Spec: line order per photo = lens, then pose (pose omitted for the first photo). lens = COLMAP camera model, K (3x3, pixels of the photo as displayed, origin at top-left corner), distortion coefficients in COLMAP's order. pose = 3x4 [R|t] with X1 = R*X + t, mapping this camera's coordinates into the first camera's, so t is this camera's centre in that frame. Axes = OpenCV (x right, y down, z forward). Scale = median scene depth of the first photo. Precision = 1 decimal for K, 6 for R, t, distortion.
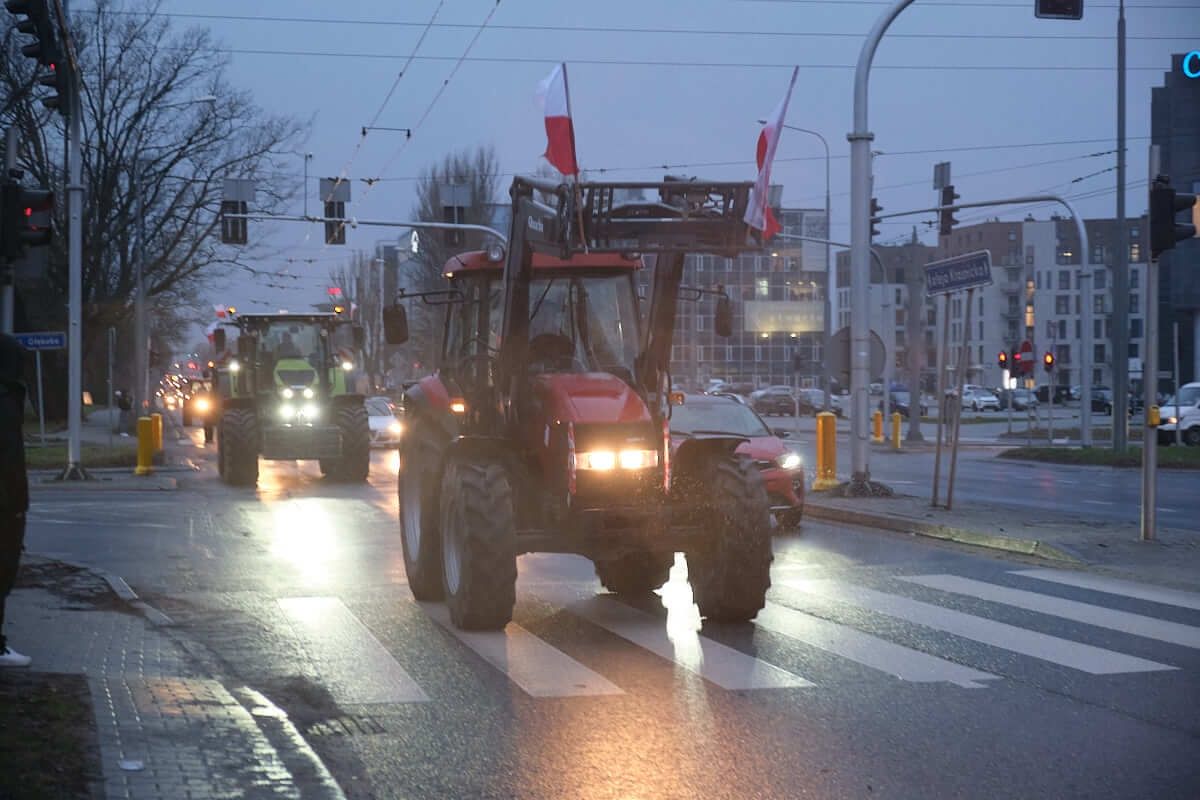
lens RADIAL K [[2114.0, 0, 602.2], [0, 2114.0, 403.2], [0, 0, 1]] dist [0.004158, 0.087927]
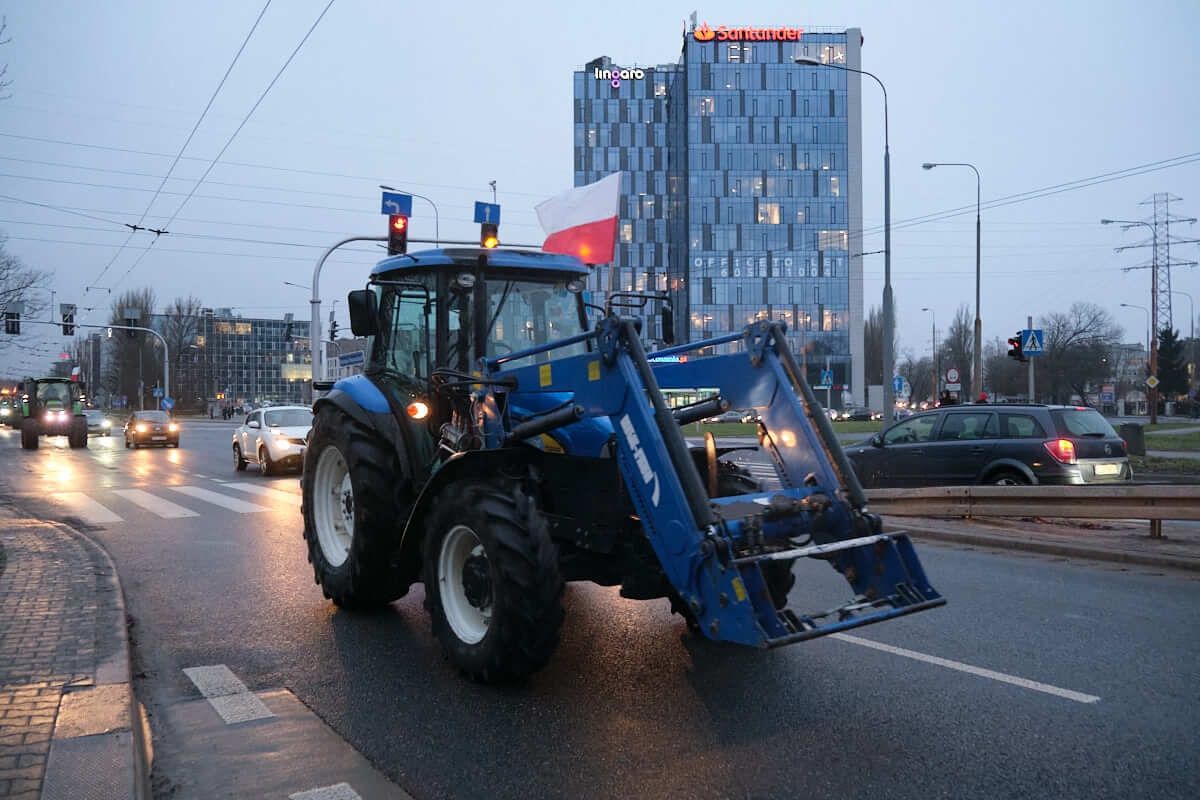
lens RADIAL K [[1046.5, 0, 621.6], [0, 1046.5, 406.6], [0, 0, 1]] dist [-0.011412, 0.008719]
pose [[0.933720, -0.000210, 0.358005, 0.012667], [0.002120, 0.999986, -0.004941, 0.000822], [-0.357998, 0.005373, 0.933707, -0.126141]]
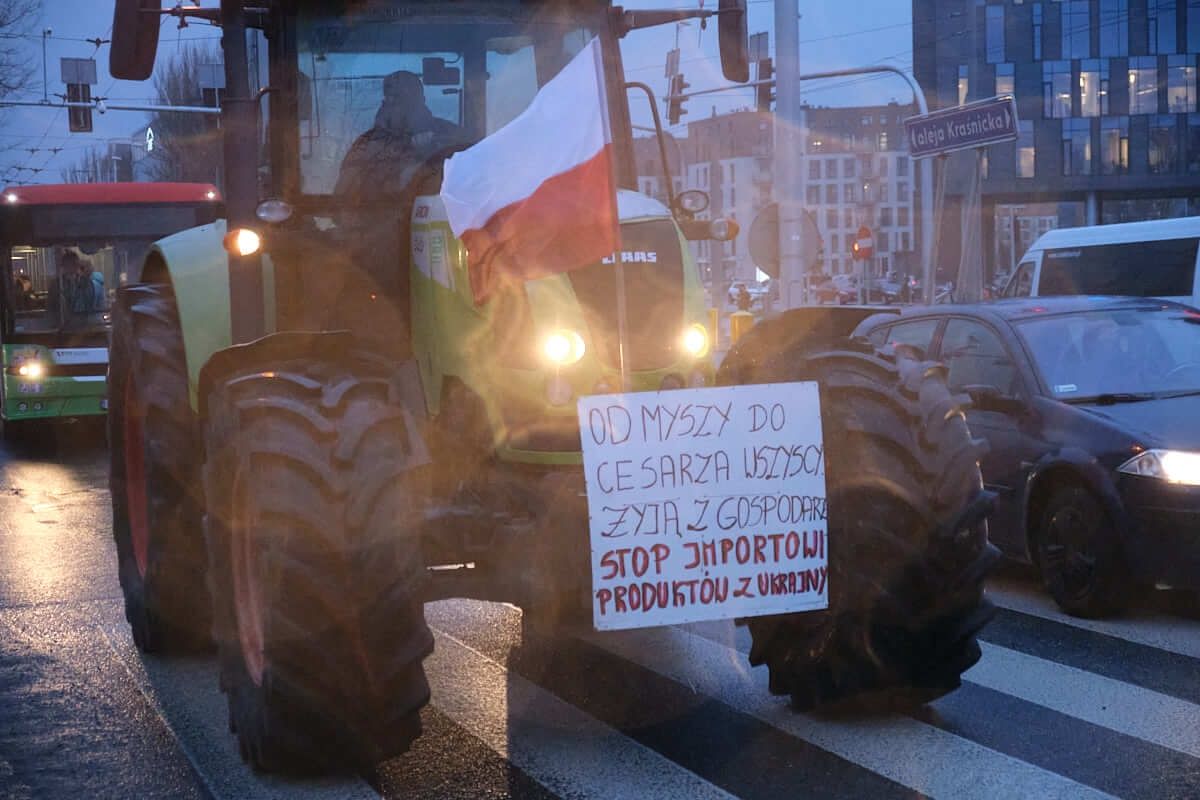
lens RADIAL K [[1890.1, 0, 513.0], [0, 1890.1, 399.0], [0, 0, 1]] dist [0.014277, -0.000617]
pose [[0.992839, -0.028006, 0.116135, -0.035211], [0.021888, 0.998321, 0.053625, -0.001549], [-0.117442, -0.050699, 0.991785, 0.156180]]
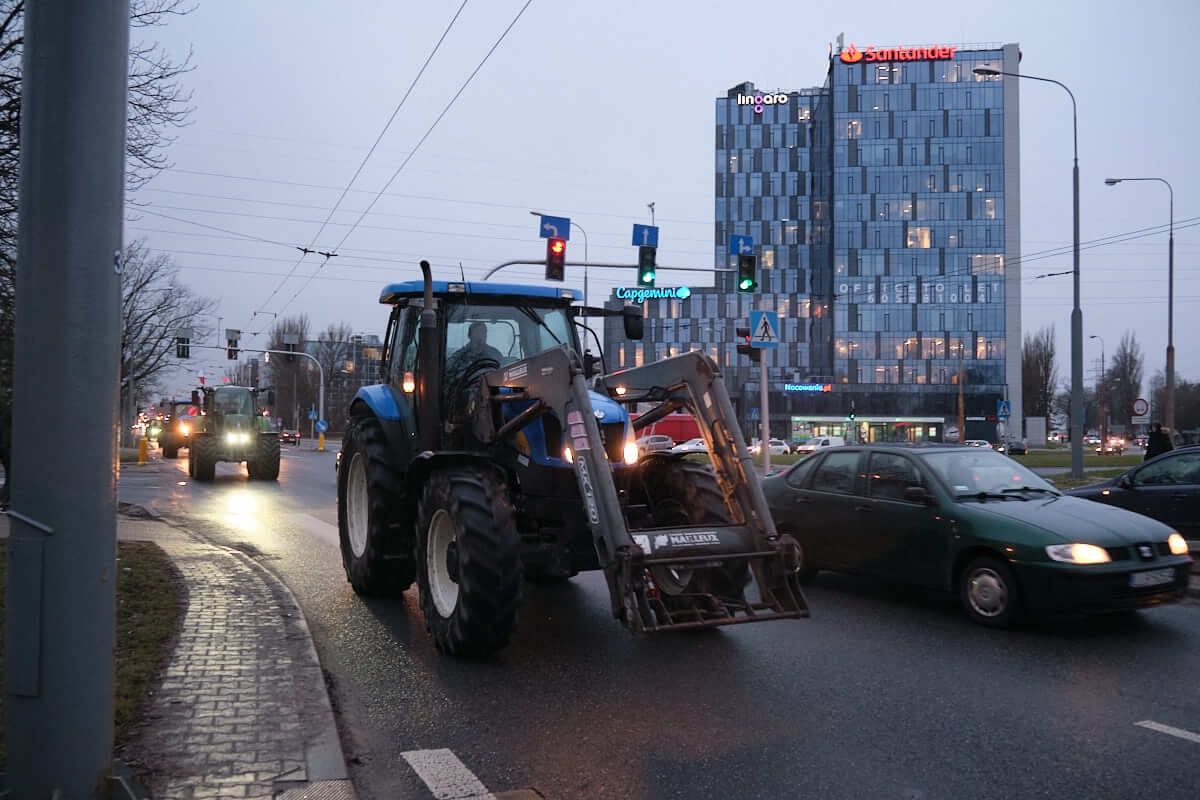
lens RADIAL K [[1022.2, 0, 595.5], [0, 1022.2, 400.8], [0, 0, 1]] dist [-0.008028, 0.003857]
pose [[0.973724, 0.020878, 0.226773, -0.000146], [-0.012974, 0.999257, -0.036288, -0.000120], [-0.227362, 0.032392, 0.973272, -0.081691]]
